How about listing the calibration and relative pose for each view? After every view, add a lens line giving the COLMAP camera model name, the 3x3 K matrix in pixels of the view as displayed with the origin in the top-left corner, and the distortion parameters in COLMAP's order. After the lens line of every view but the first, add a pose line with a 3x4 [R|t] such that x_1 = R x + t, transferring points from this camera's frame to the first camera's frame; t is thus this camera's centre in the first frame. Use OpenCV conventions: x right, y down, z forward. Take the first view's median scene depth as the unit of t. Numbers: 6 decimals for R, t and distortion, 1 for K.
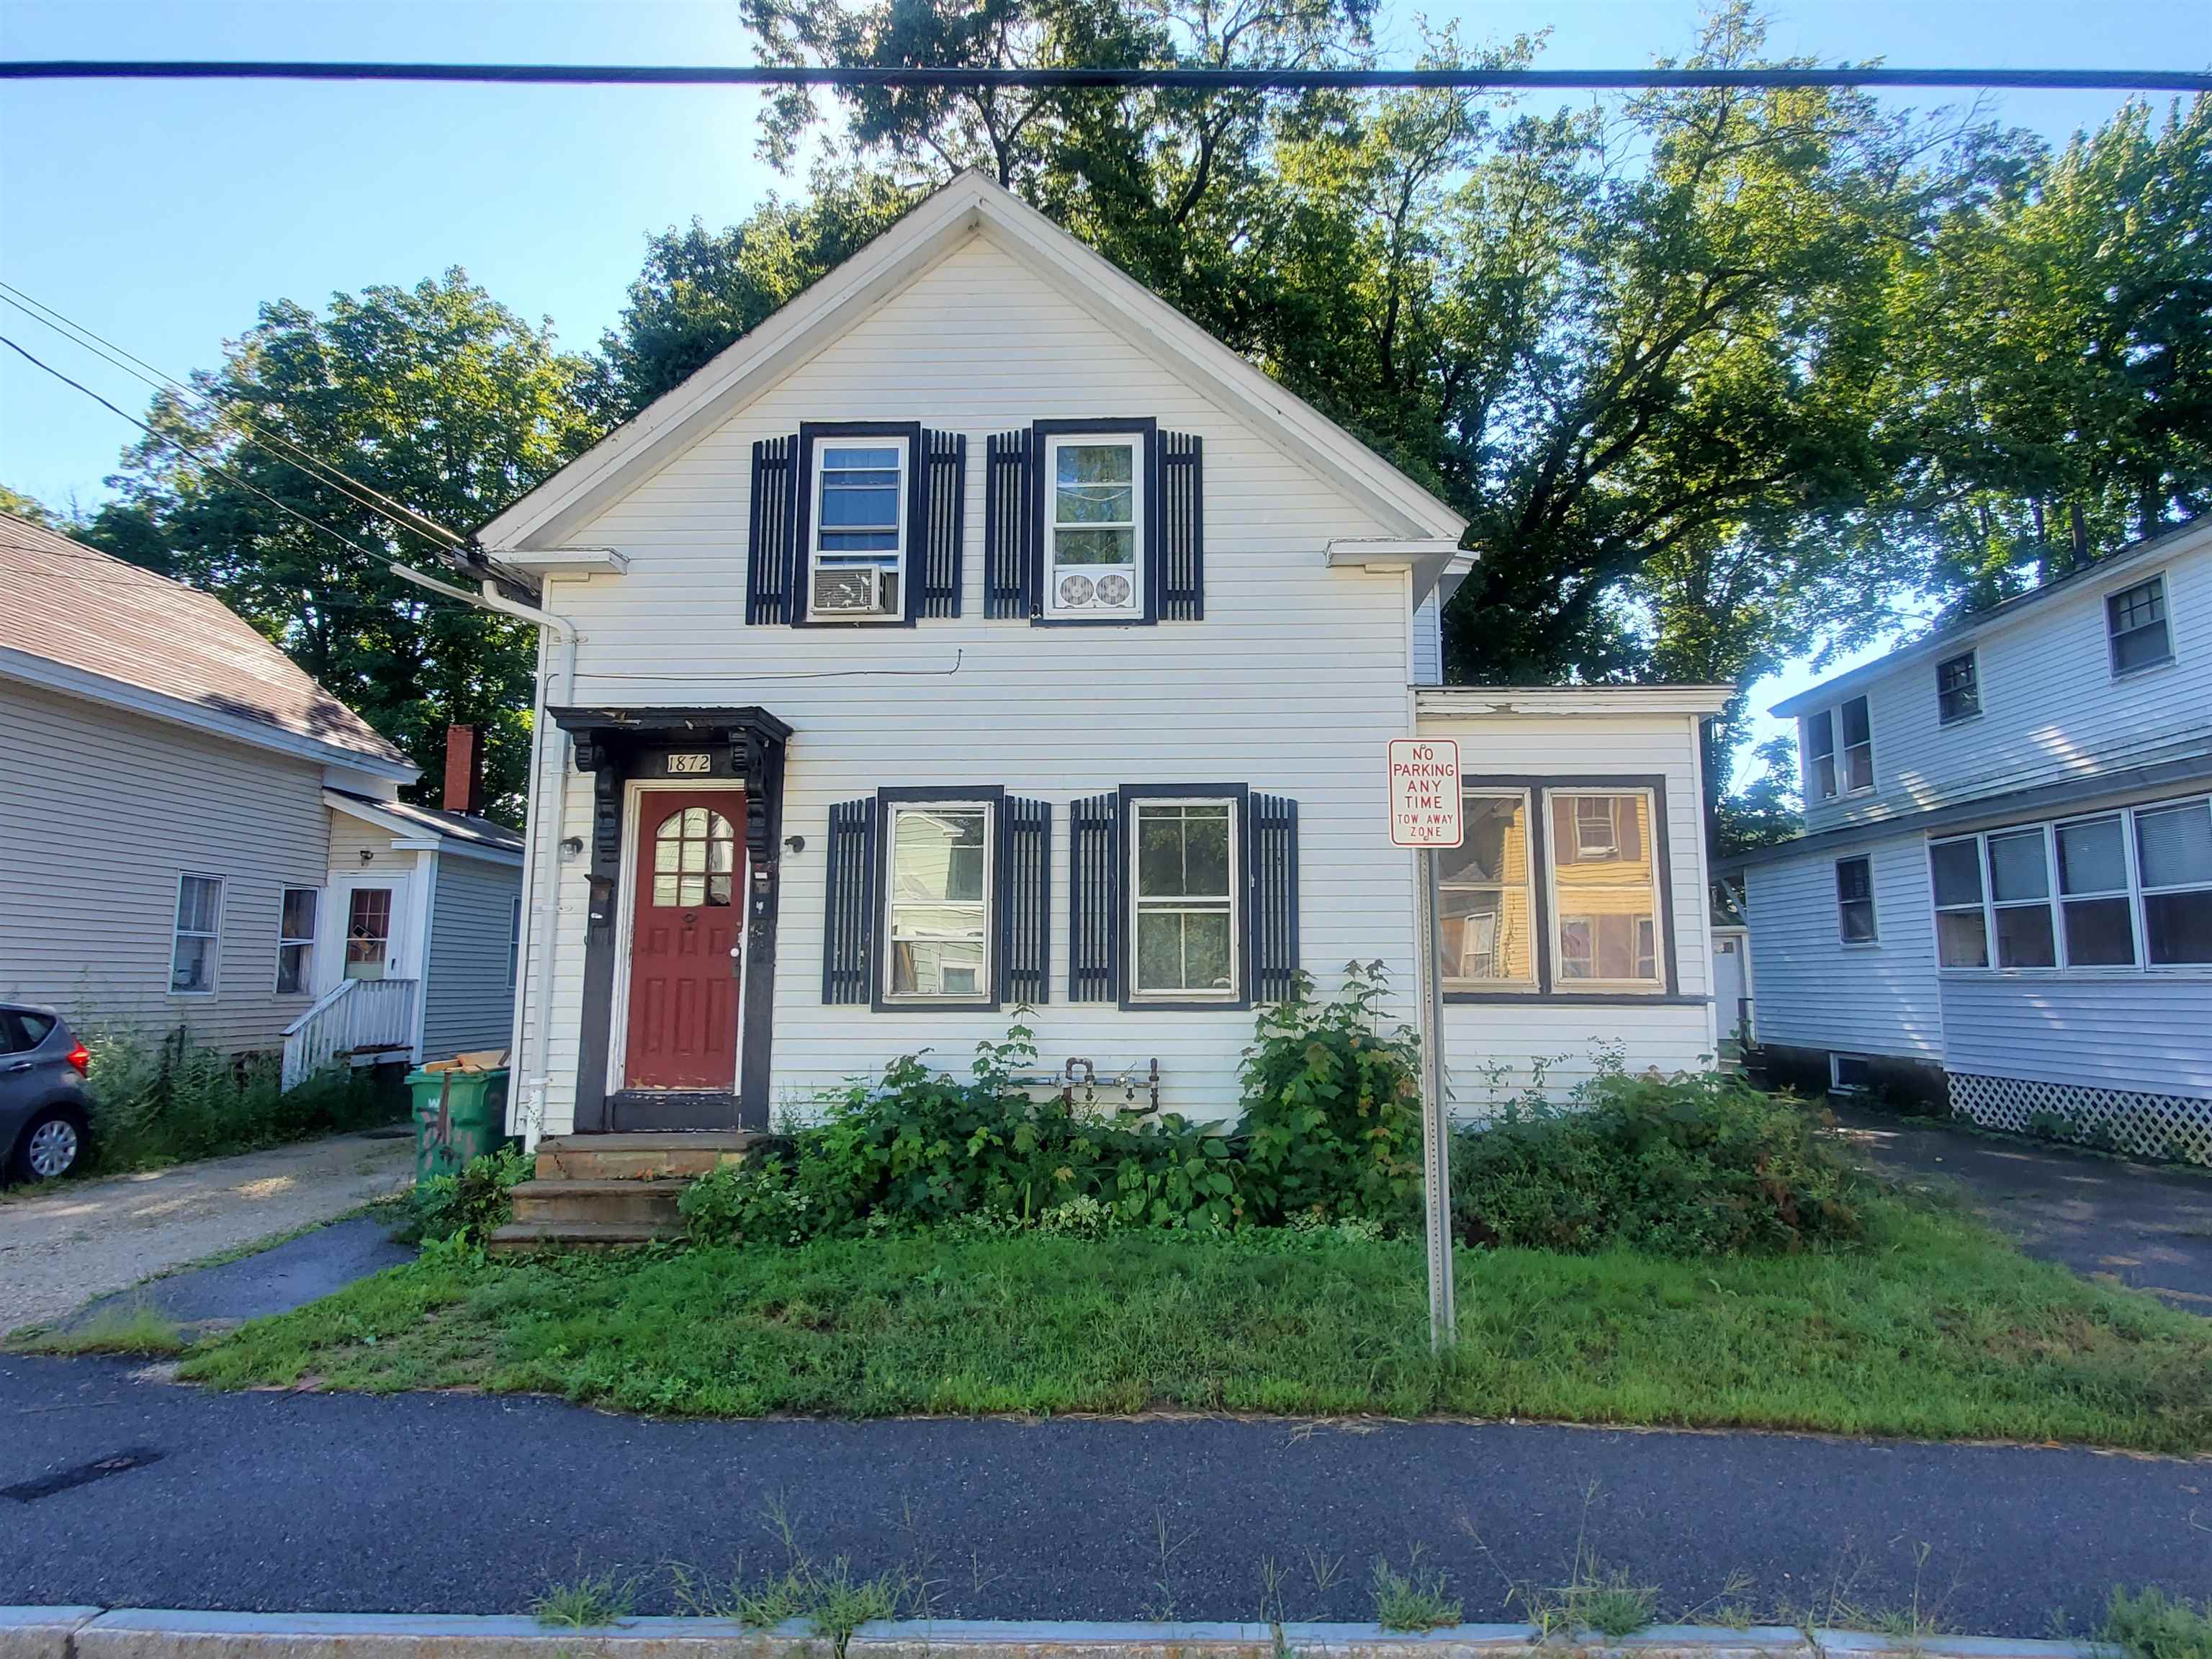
lens RADIAL K [[1267.5, 0, 1104.3], [0, 1267.5, 791.4], [0, 0, 1]] dist [0.001446, -0.000747]
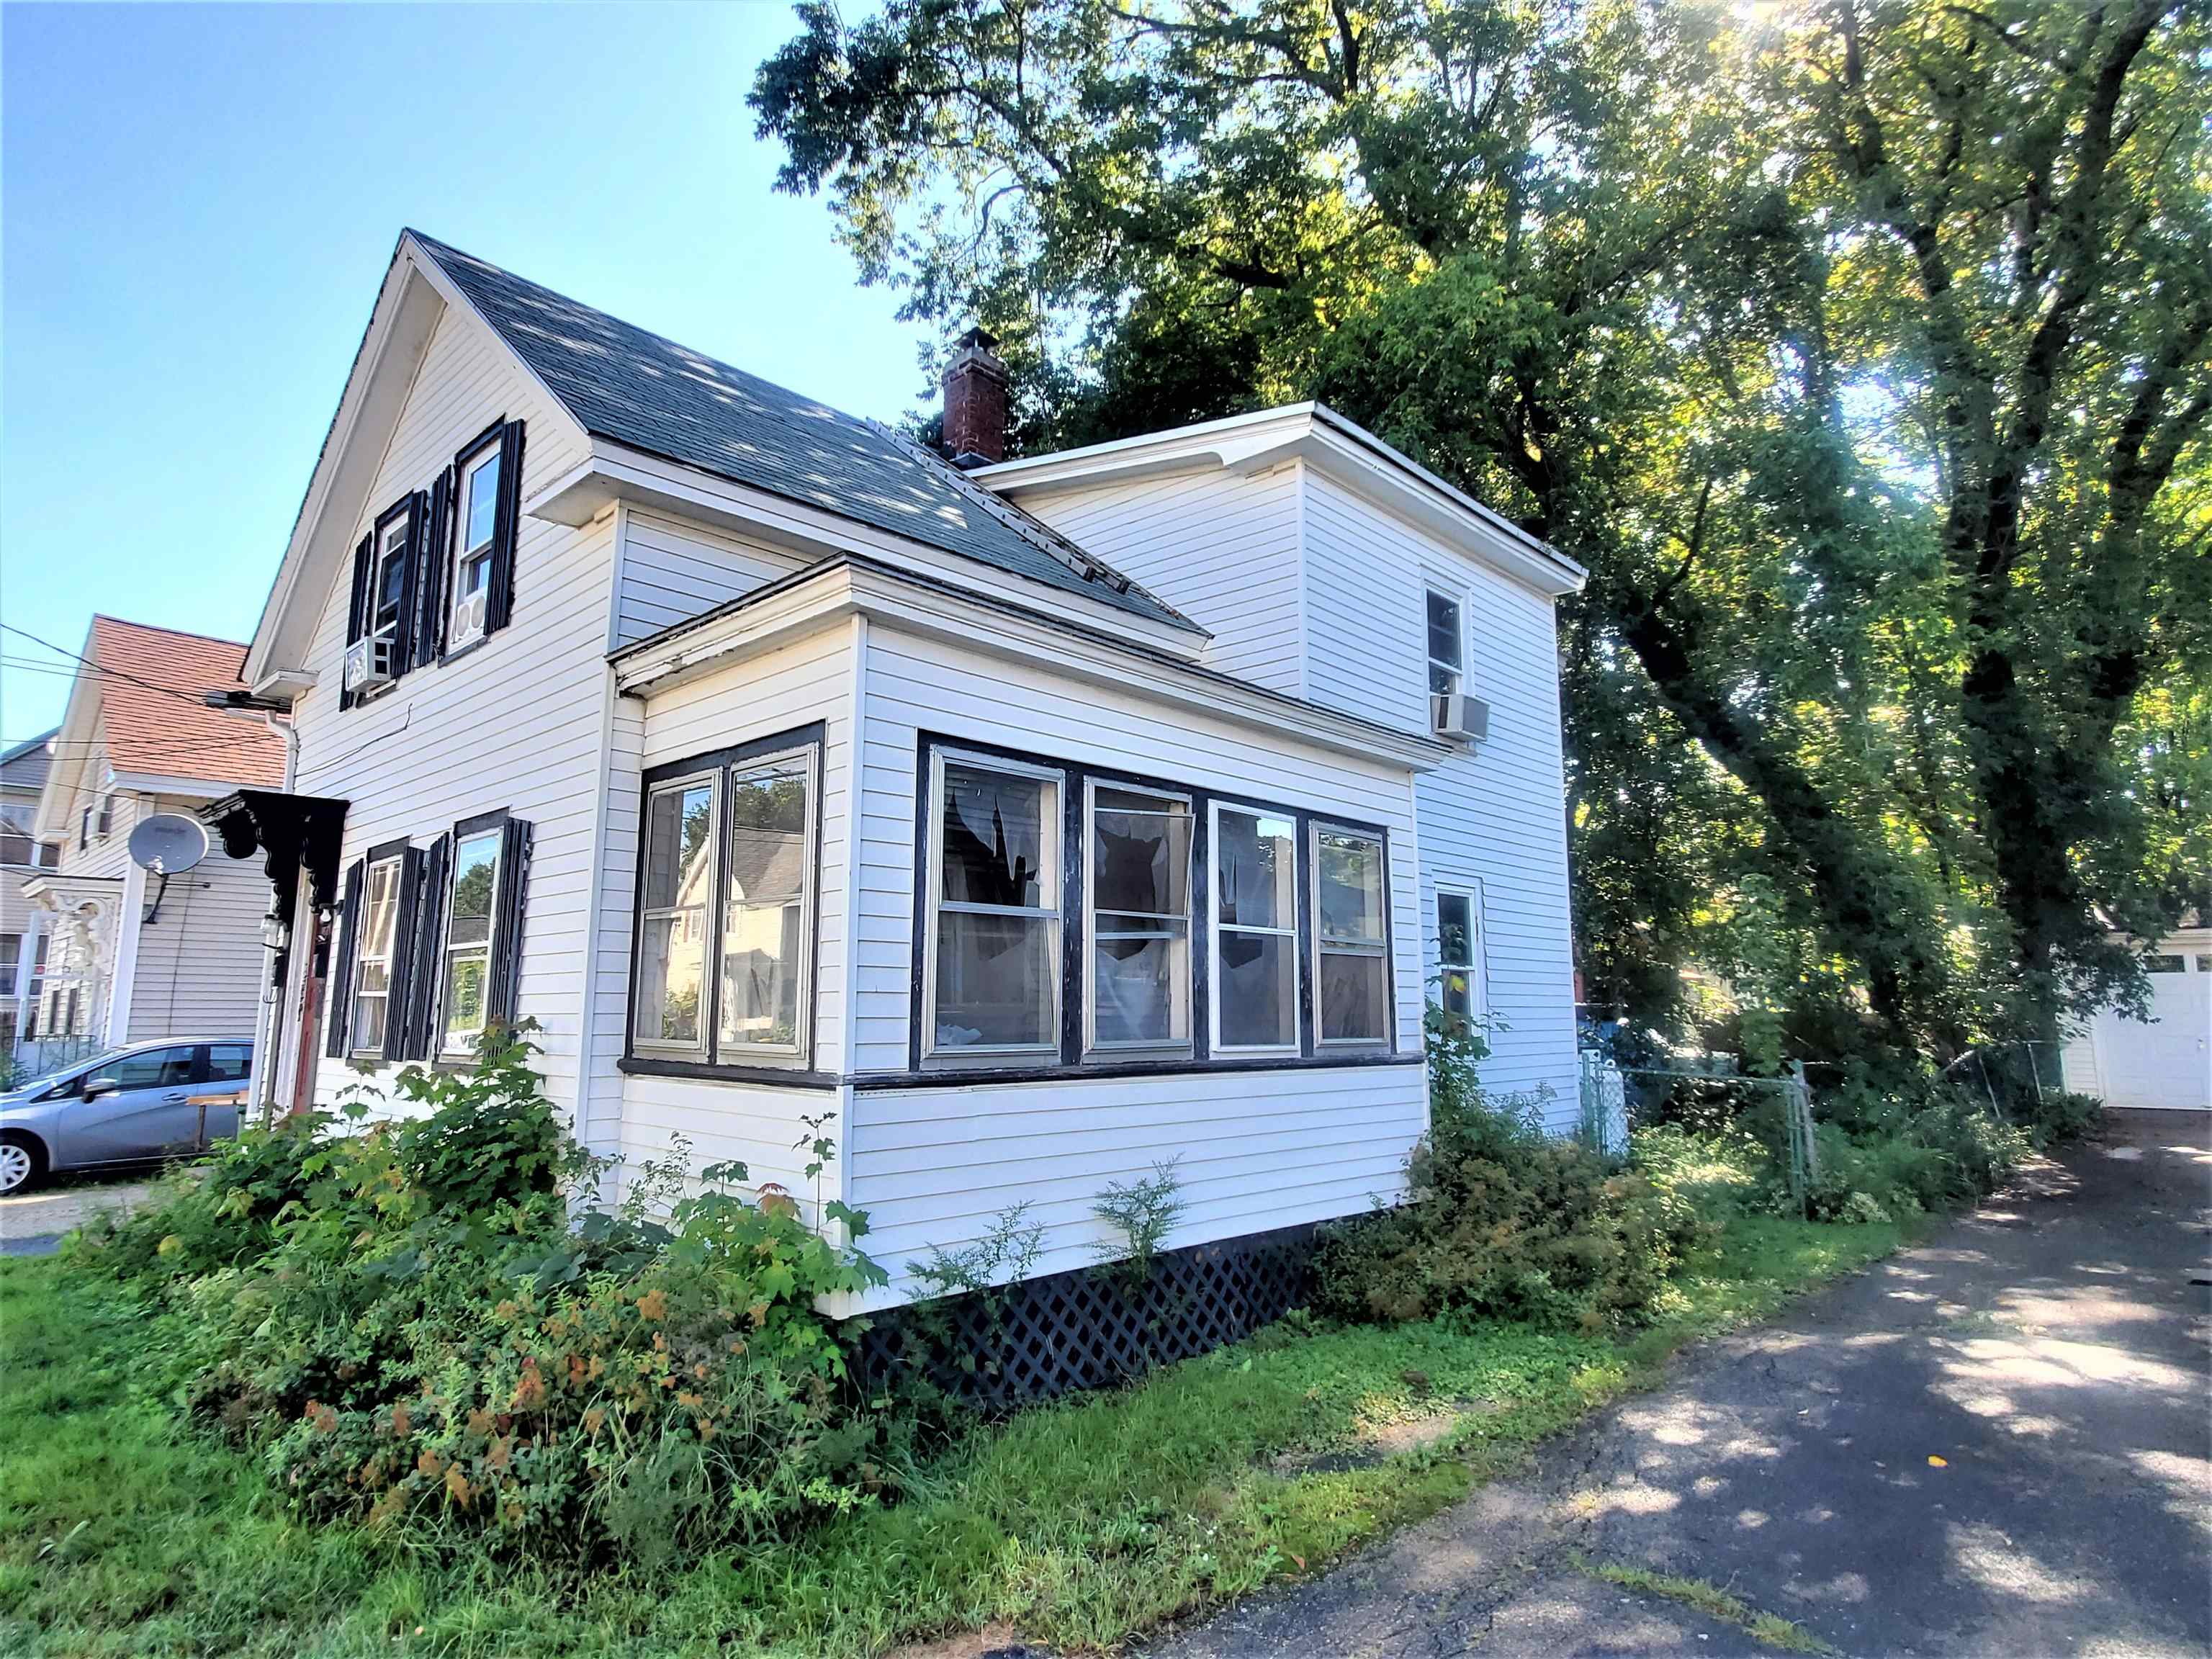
lens RADIAL K [[1267.5, 0, 1104.3], [0, 1267.5, 791.4], [0, 0, 1]] dist [0.001446, -0.000747]
pose [[0.746004, -0.116979, -0.655587, 0.946053], [0.103392, 0.992859, -0.059508, 0.073550], [0.657867, -0.023389, 0.752771, 0.609578]]
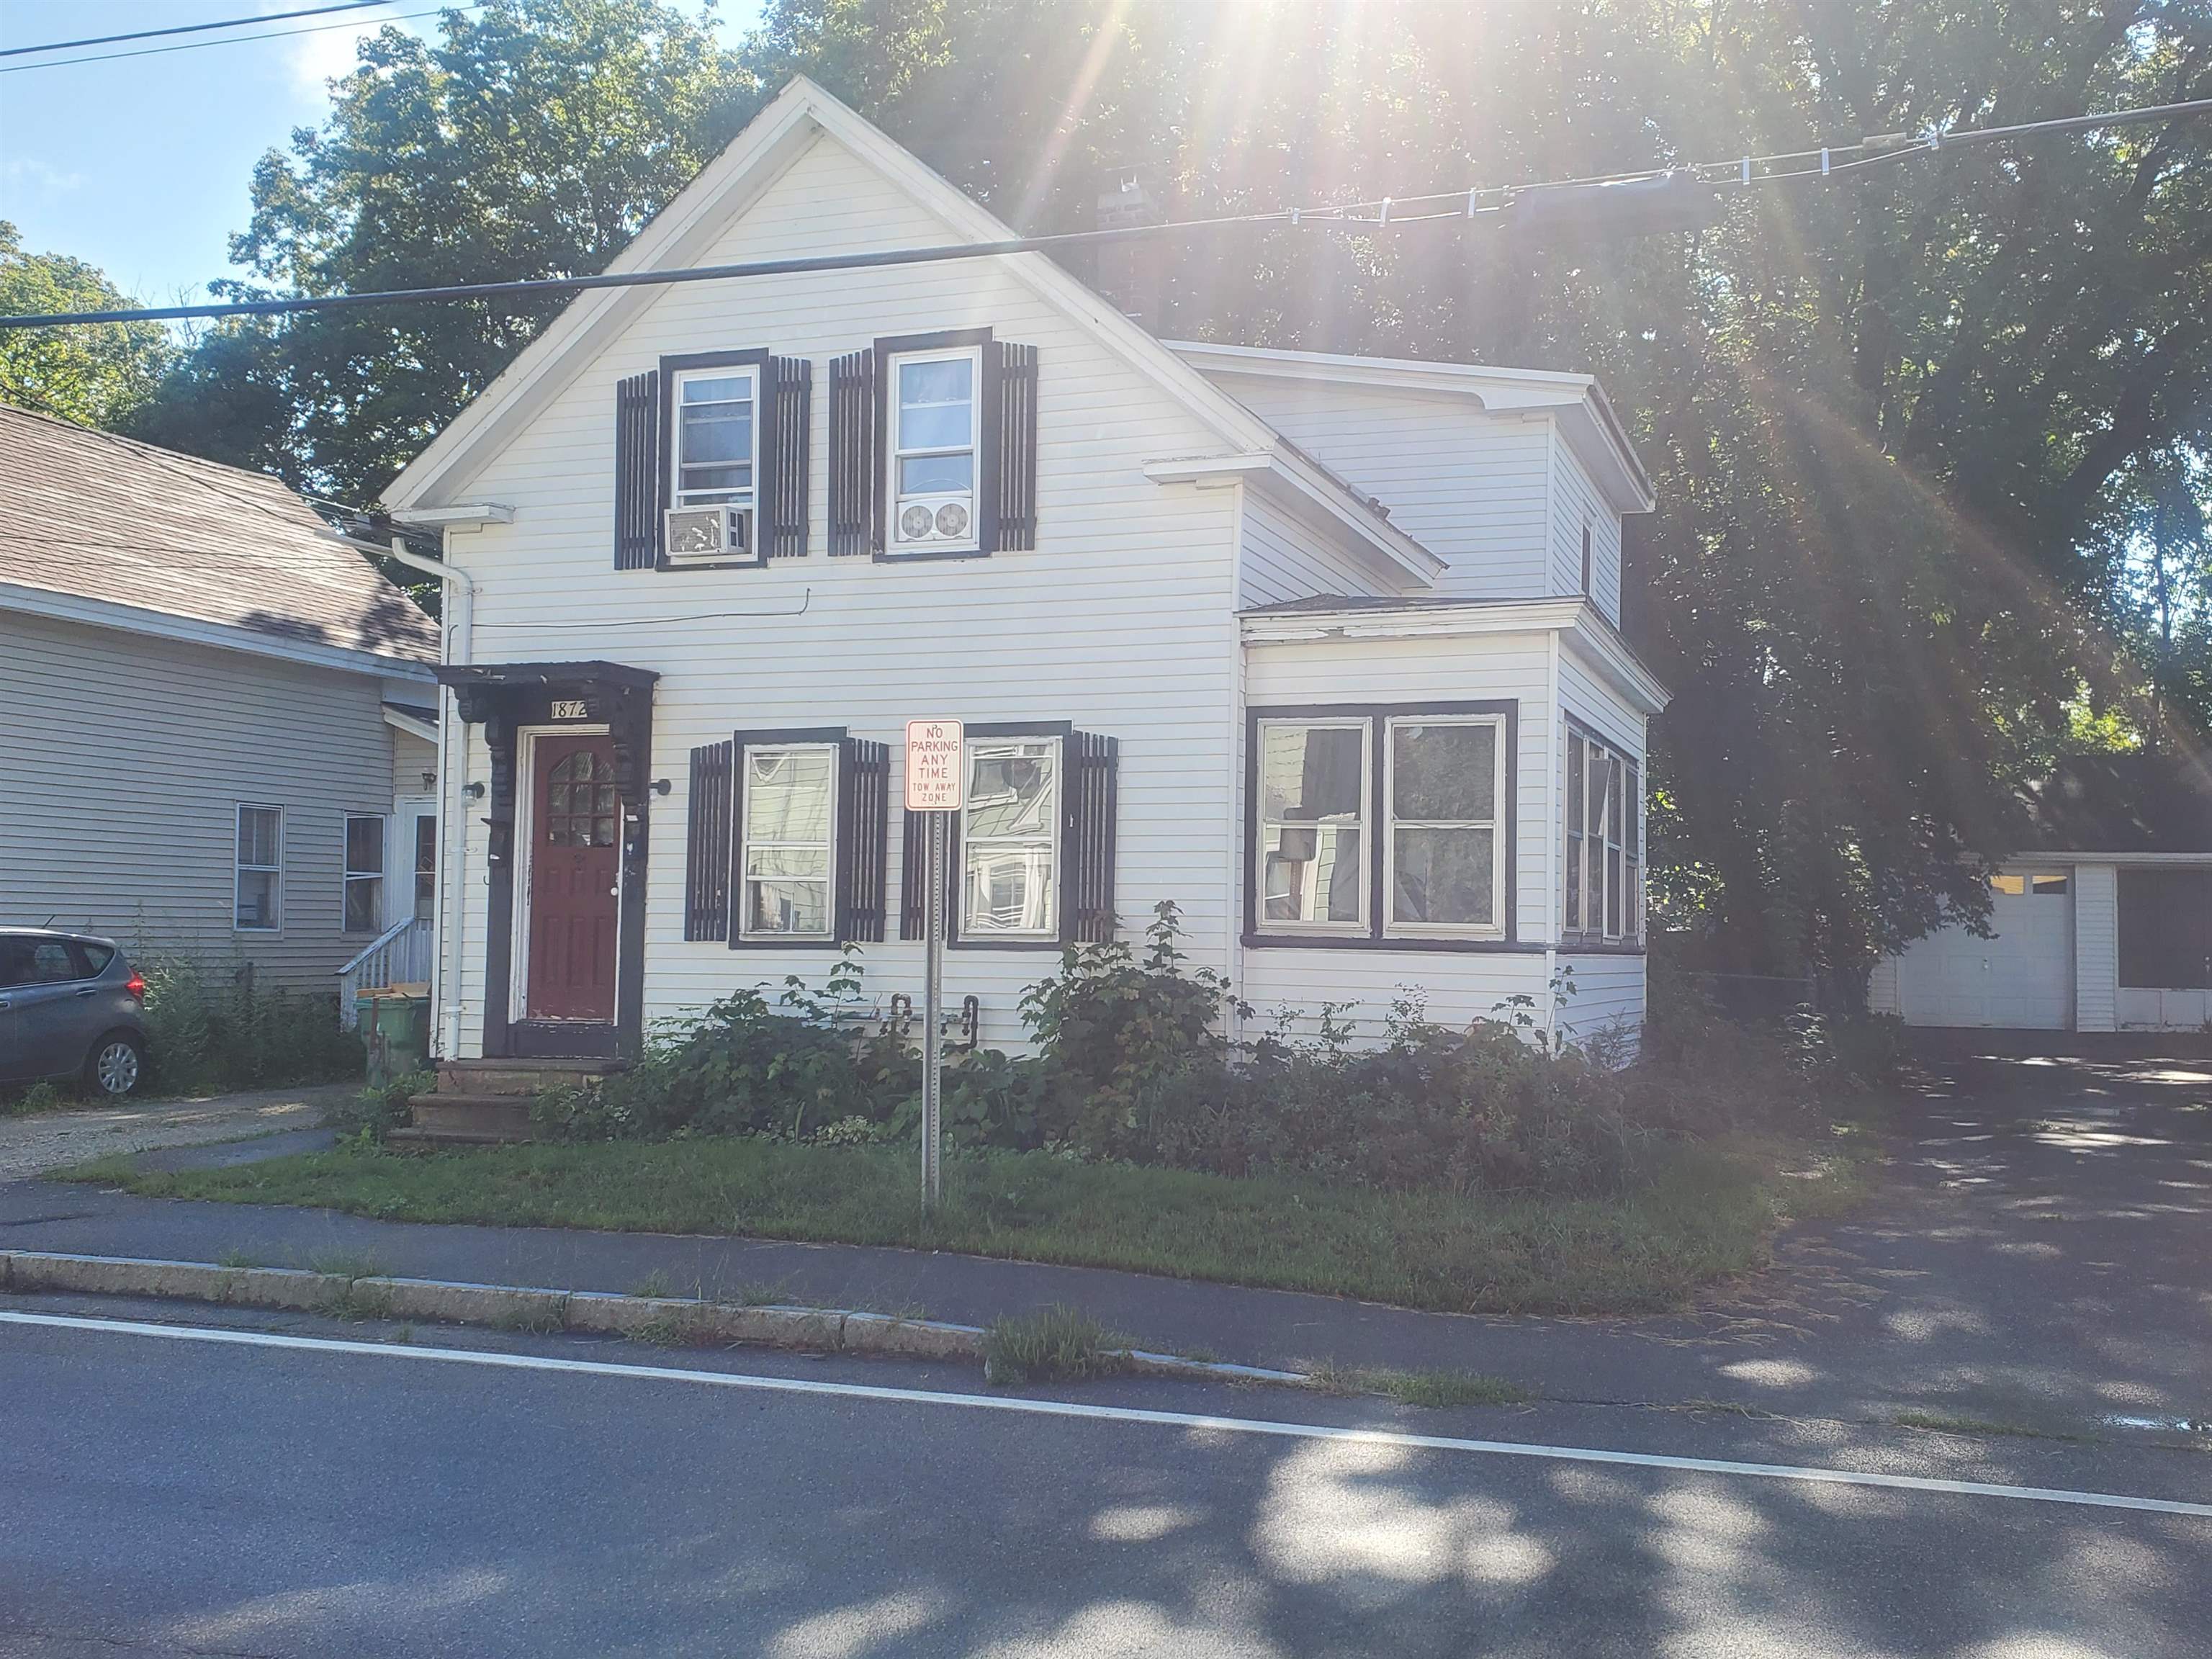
lens RADIAL K [[2155.7, 0, 1115.3], [0, 2155.7, 834.9], [0, 0, 1]] dist [0.186891, -0.494991]
pose [[0.948674, -0.003813, -0.316233, 0.650696], [0.036692, 0.994502, 0.098081, -0.078094], [0.314120, -0.104650, 0.943598, -0.543227]]
